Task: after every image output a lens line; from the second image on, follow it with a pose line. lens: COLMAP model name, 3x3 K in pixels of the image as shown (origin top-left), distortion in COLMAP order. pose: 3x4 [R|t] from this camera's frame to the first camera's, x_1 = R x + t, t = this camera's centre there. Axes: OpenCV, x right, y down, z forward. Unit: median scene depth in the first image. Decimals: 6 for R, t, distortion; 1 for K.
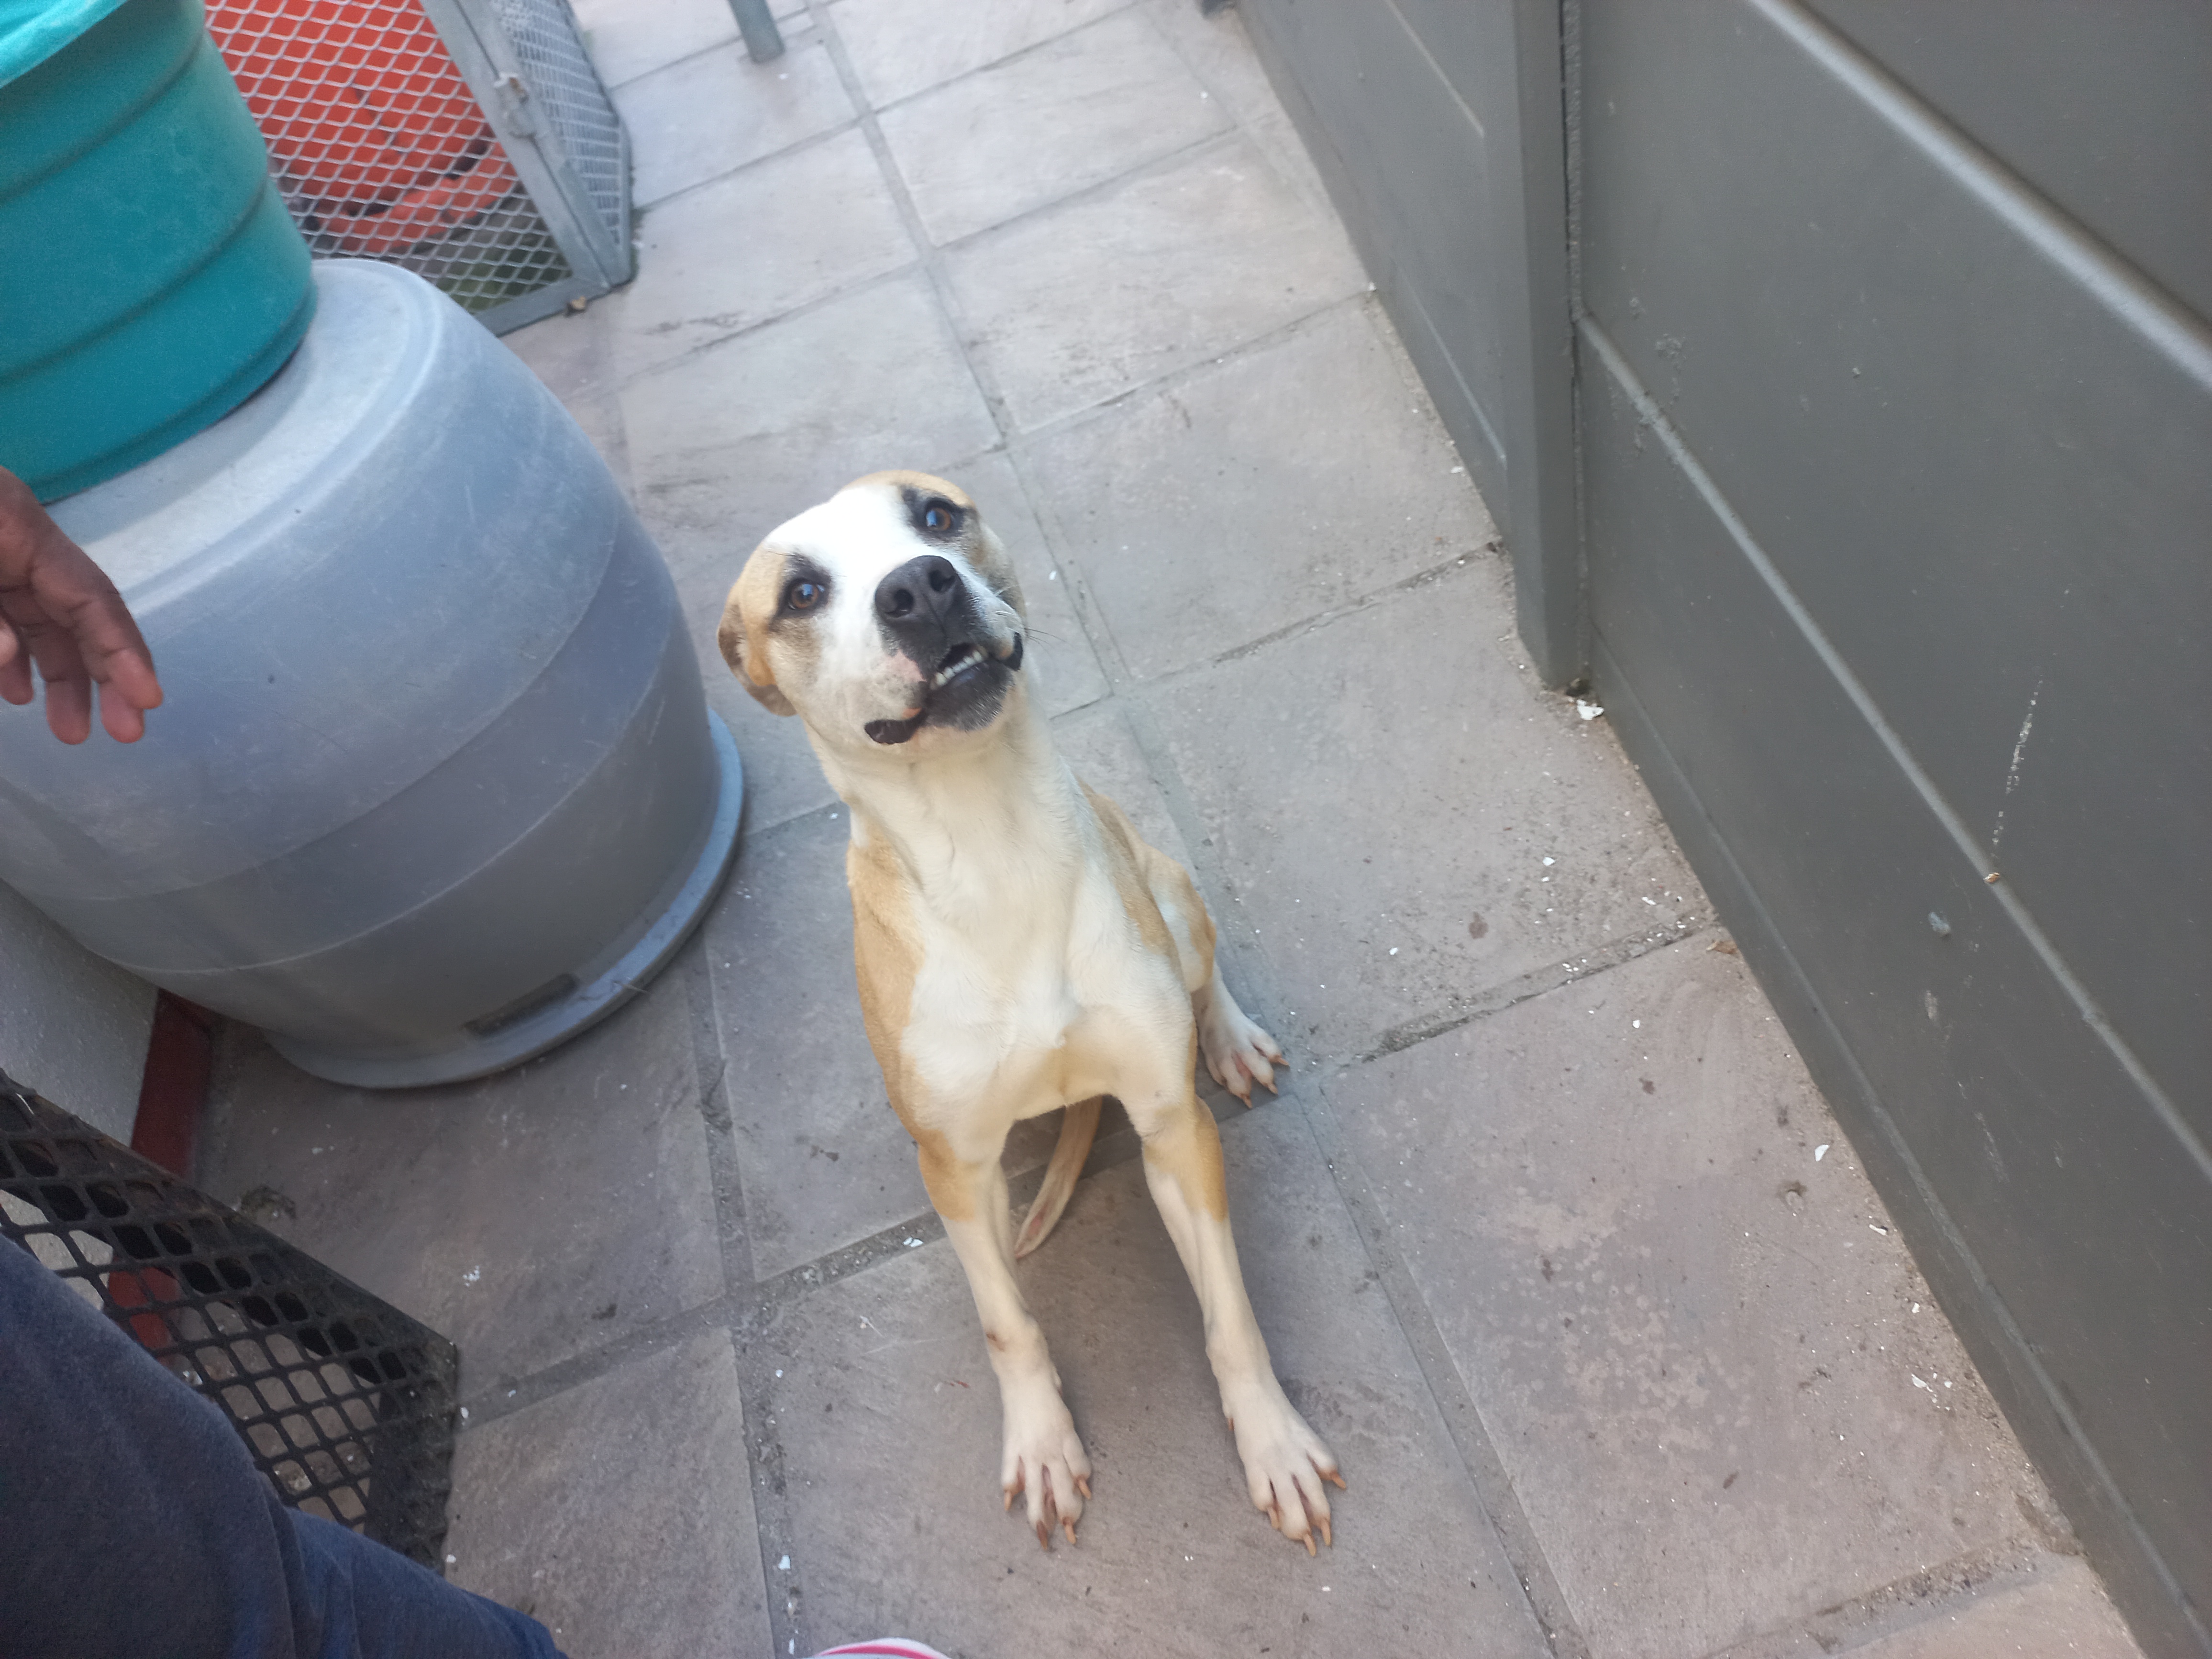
lens RADIAL K [[1604.0, 0, 1099.7], [0, 1604.0, 857.7], [0, 0, 1]] dist [0.046960, -0.025648]
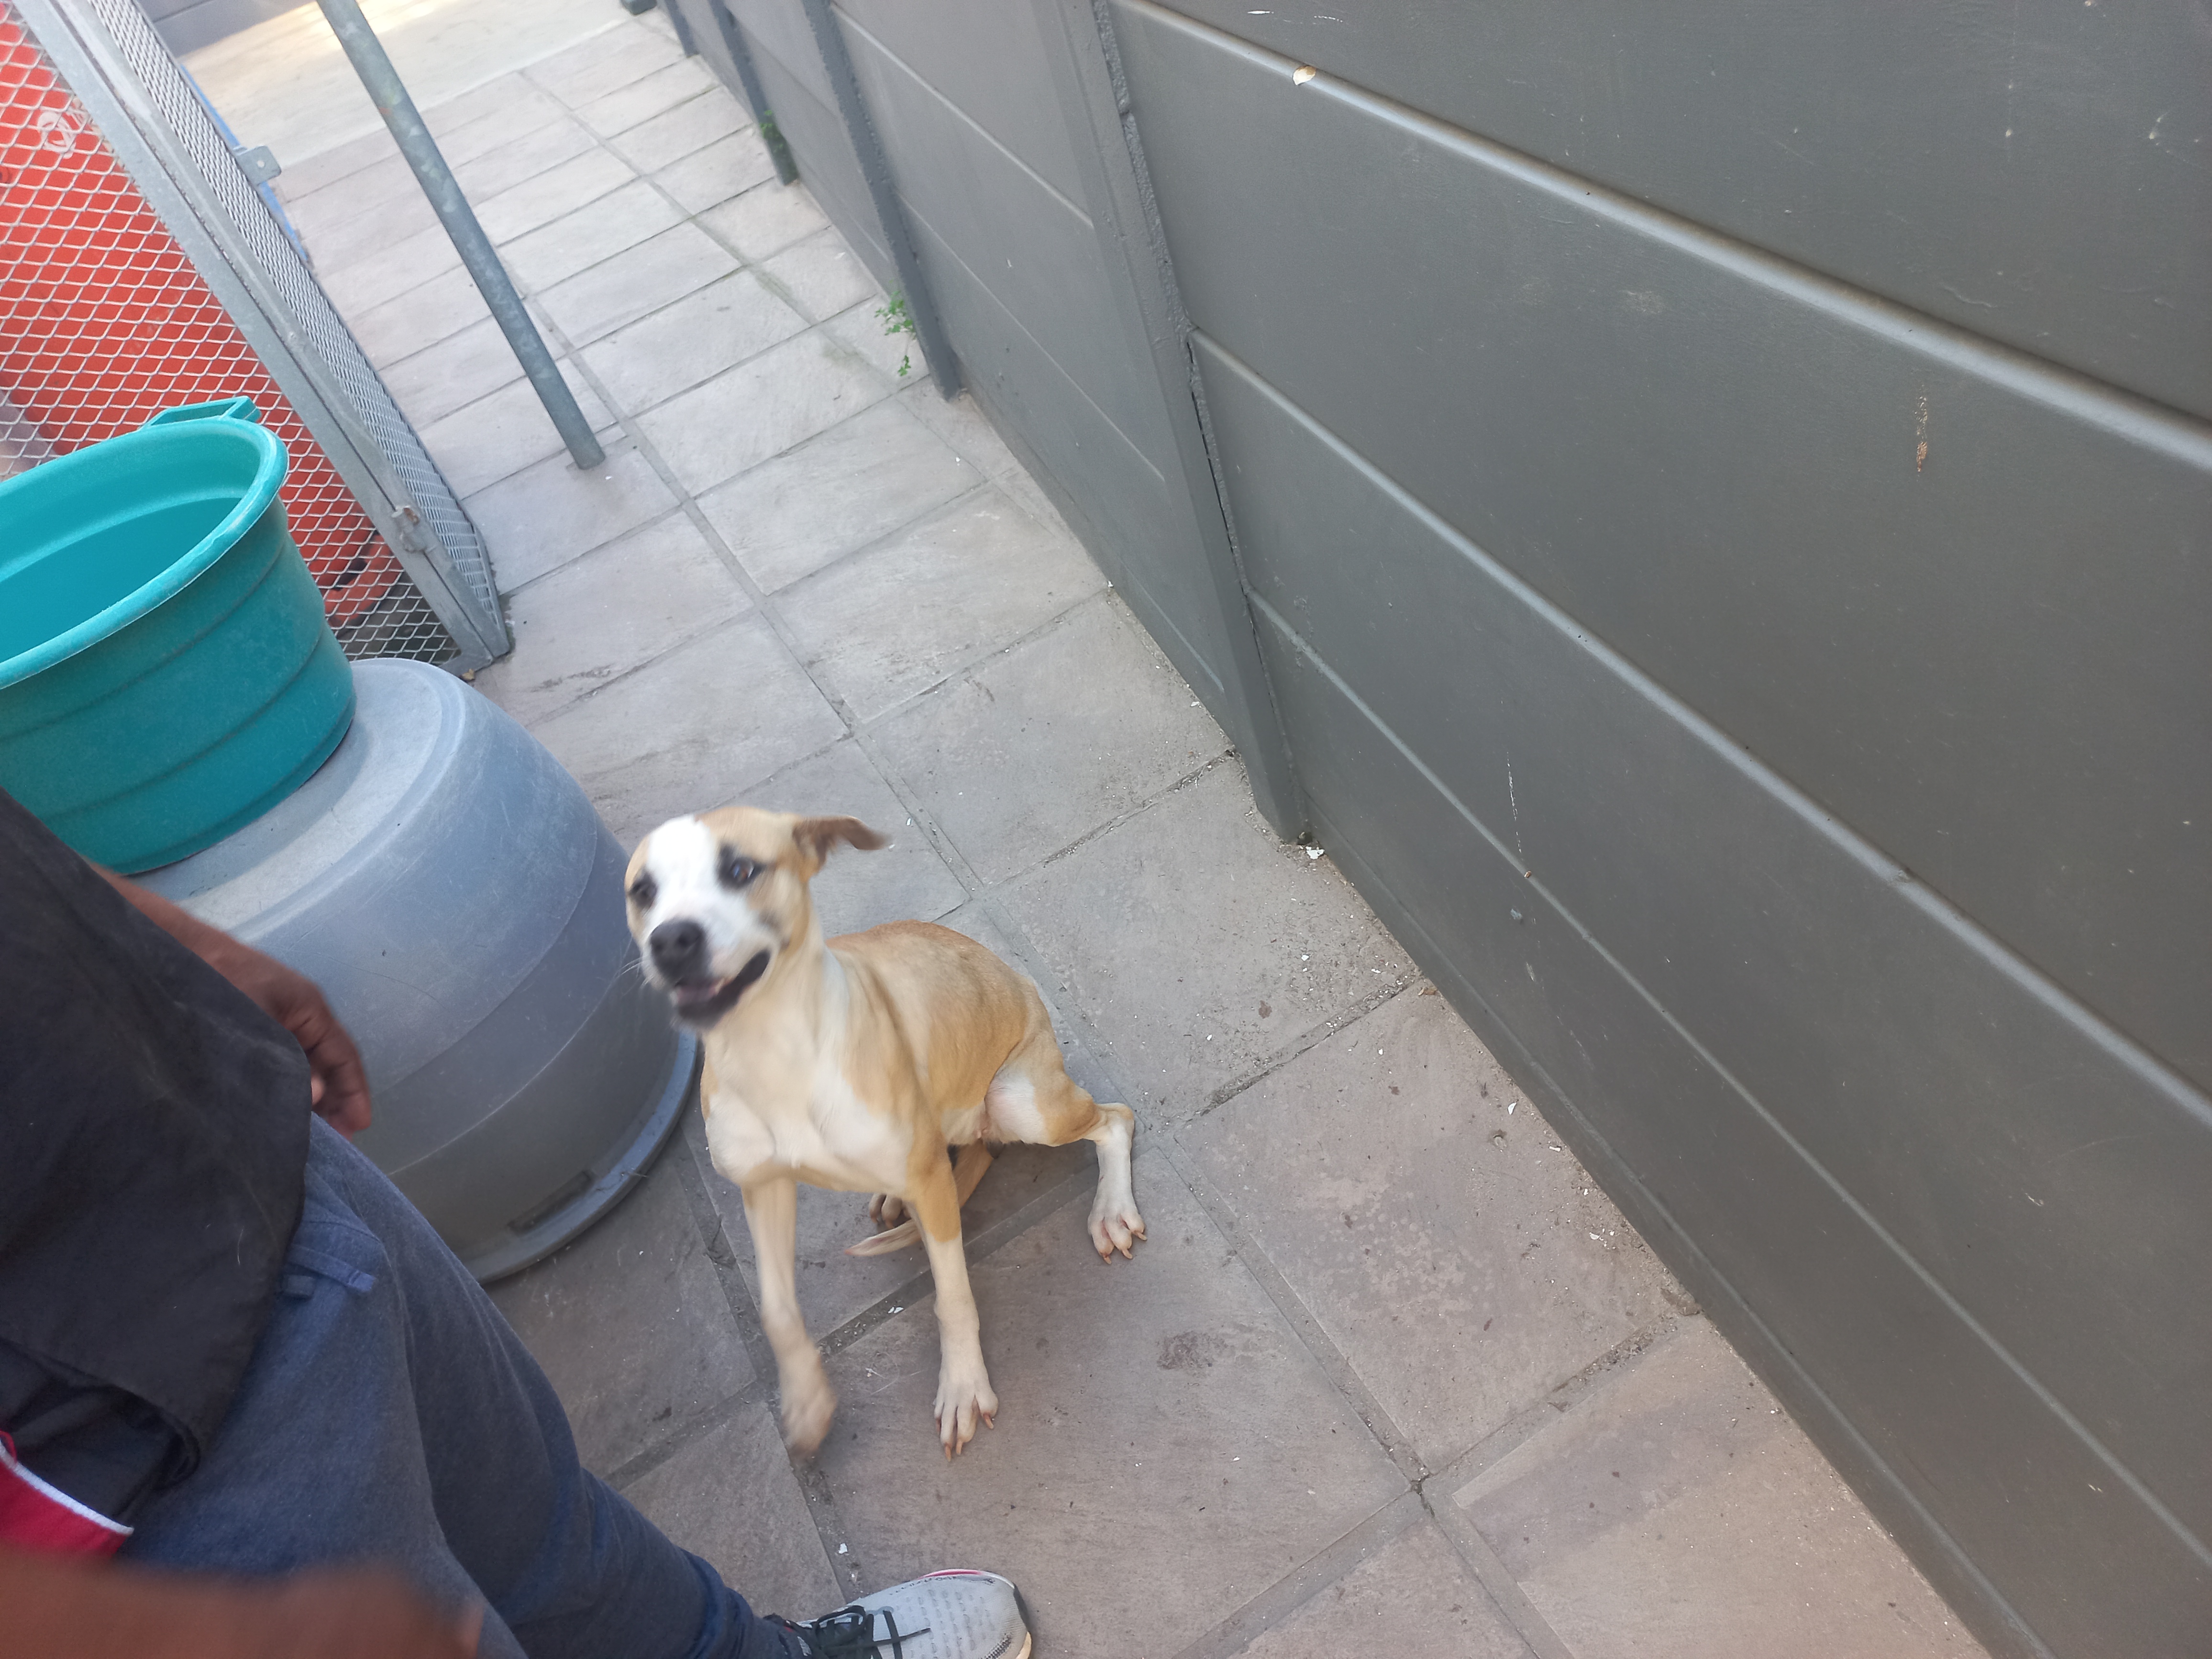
lens RADIAL K [[1604.0, 0, 1114.7], [0, 1604.0, 848.8], [0, 0, 1]] dist [0.046960, -0.025648]
pose [[0.979302, -0.146509, 0.139651, -0.062534], [0.168998, 0.971567, -0.165821, 0.109528], [-0.111387, 0.185990, 0.976218, -0.350364]]
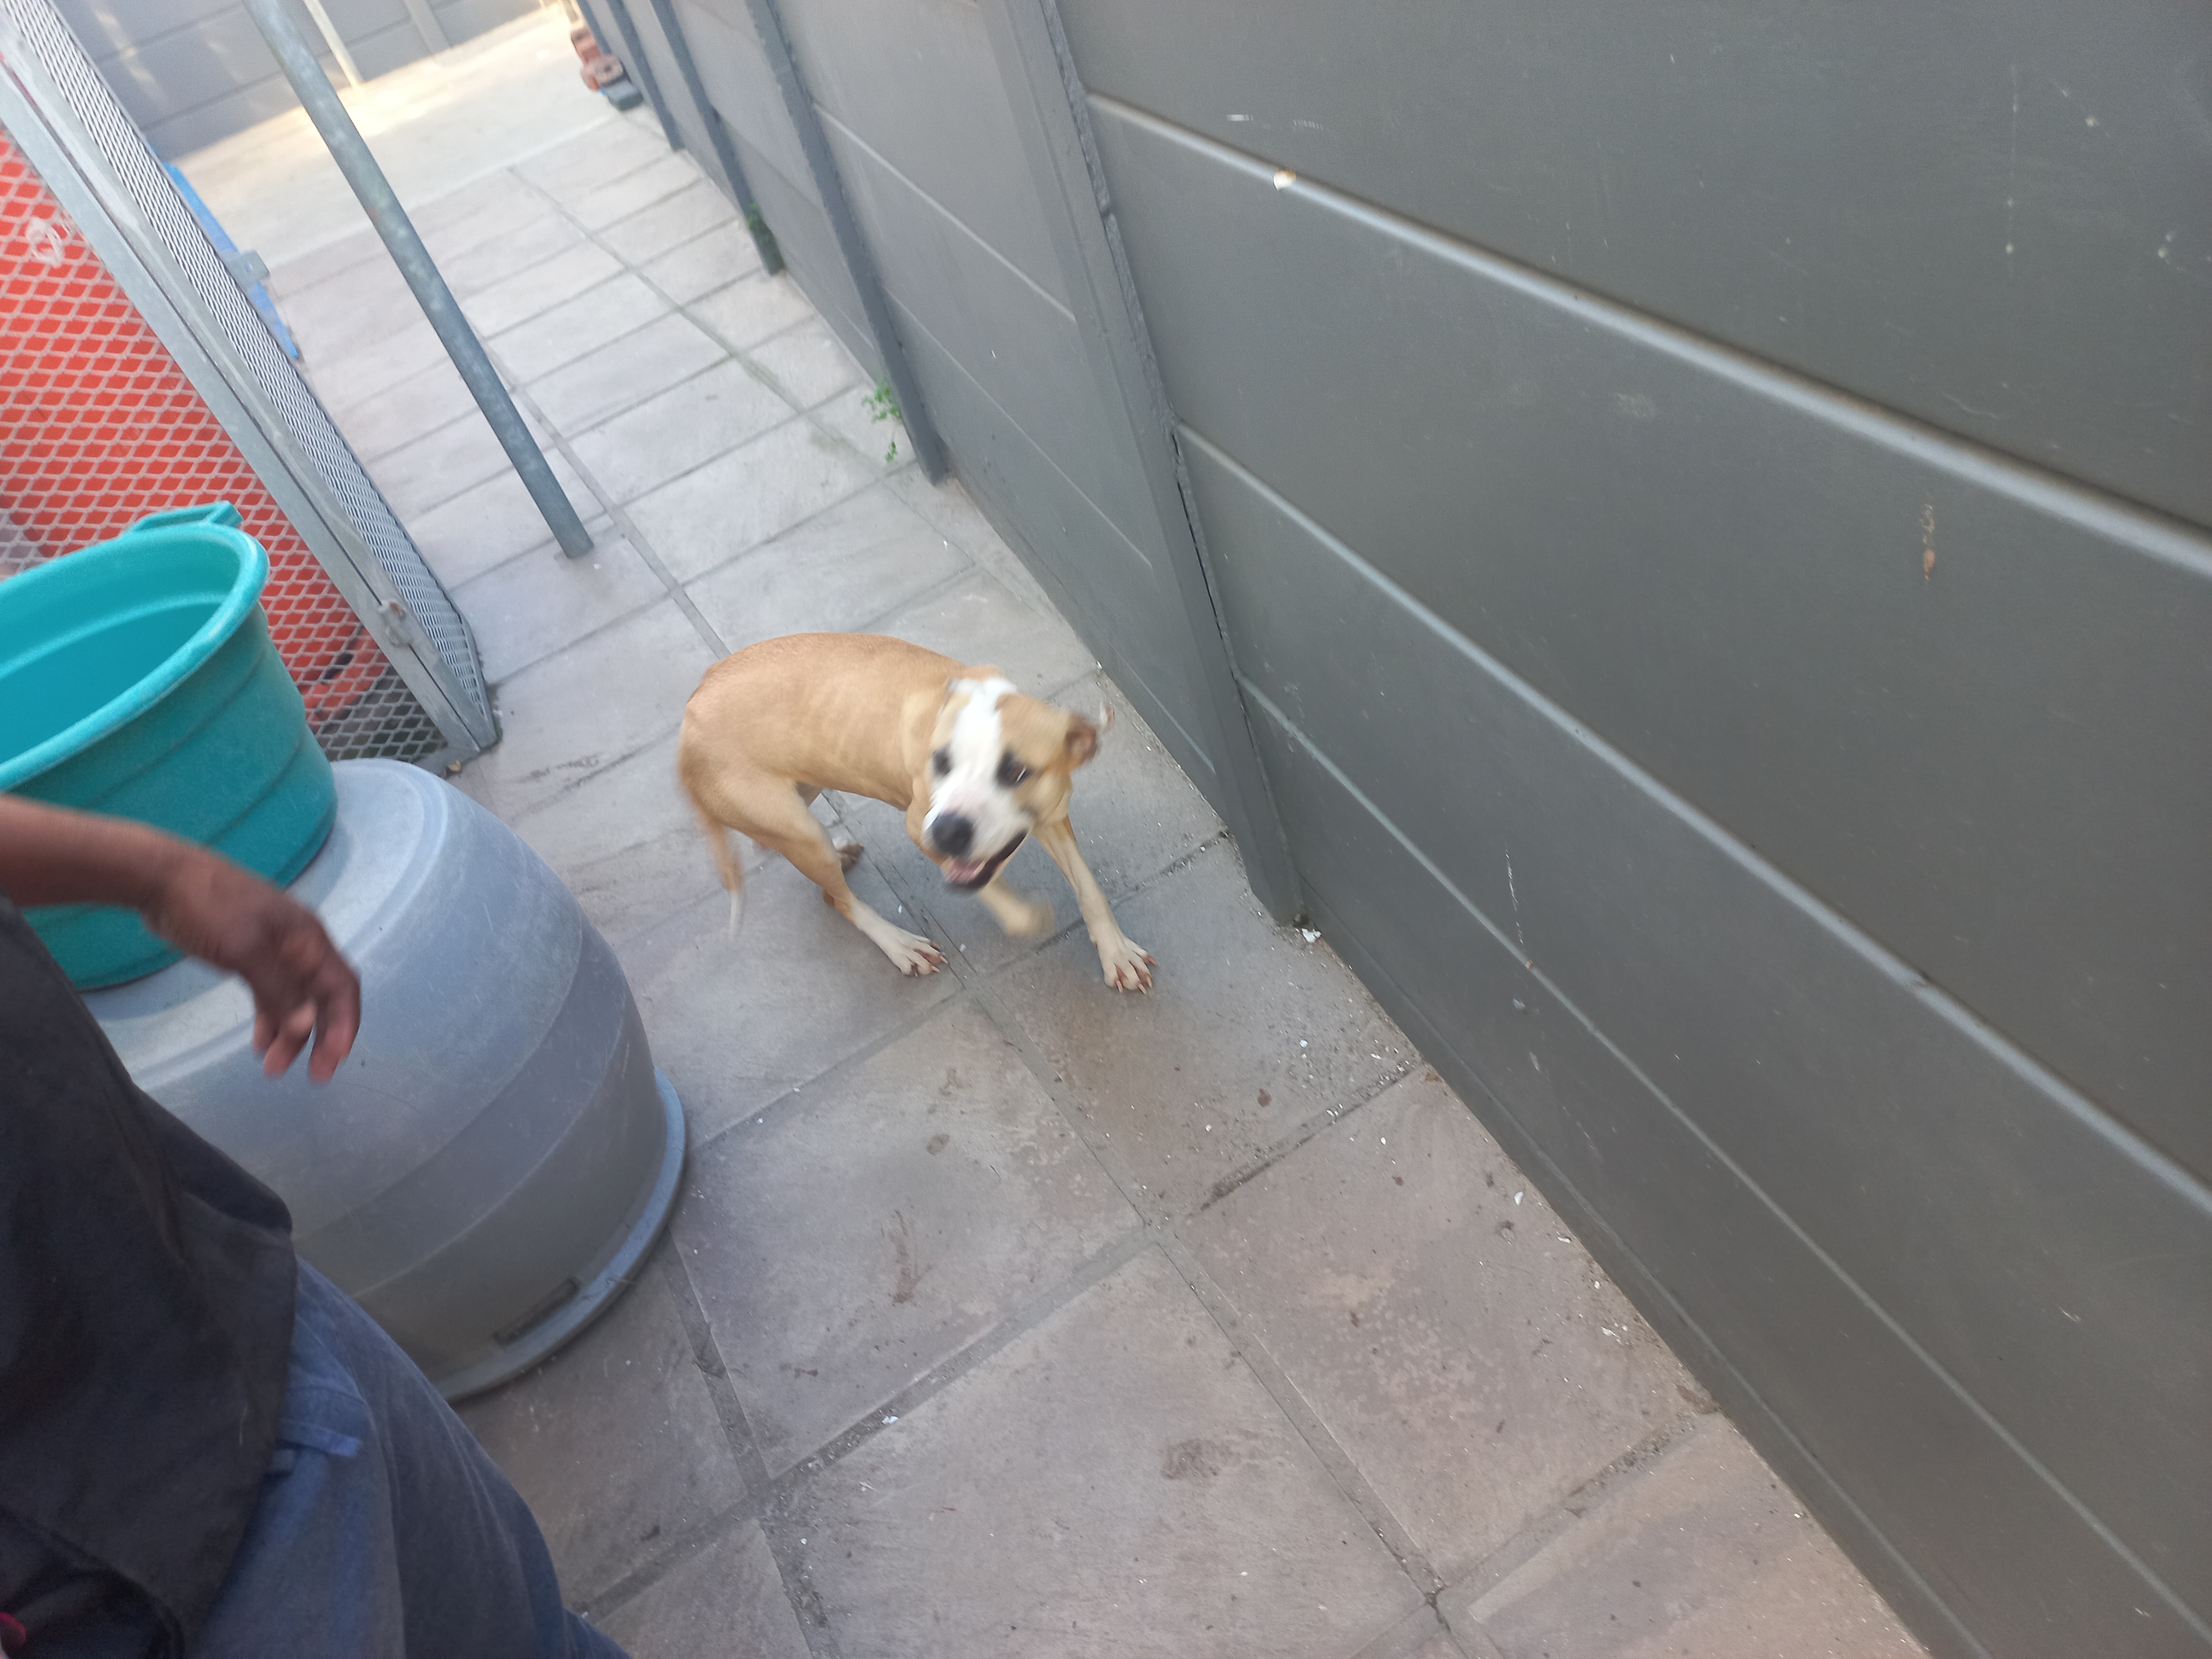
lens RADIAL K [[1604.0, 0, 1113.0], [0, 1604.0, 845.6], [0, 0, 1]] dist [0.046960, -0.025648]
pose [[0.976225, -0.156896, 0.149563, -0.057624], [0.186151, 0.960335, -0.207618, 0.090642], [-0.111056, 0.230523, 0.966709, -0.338799]]
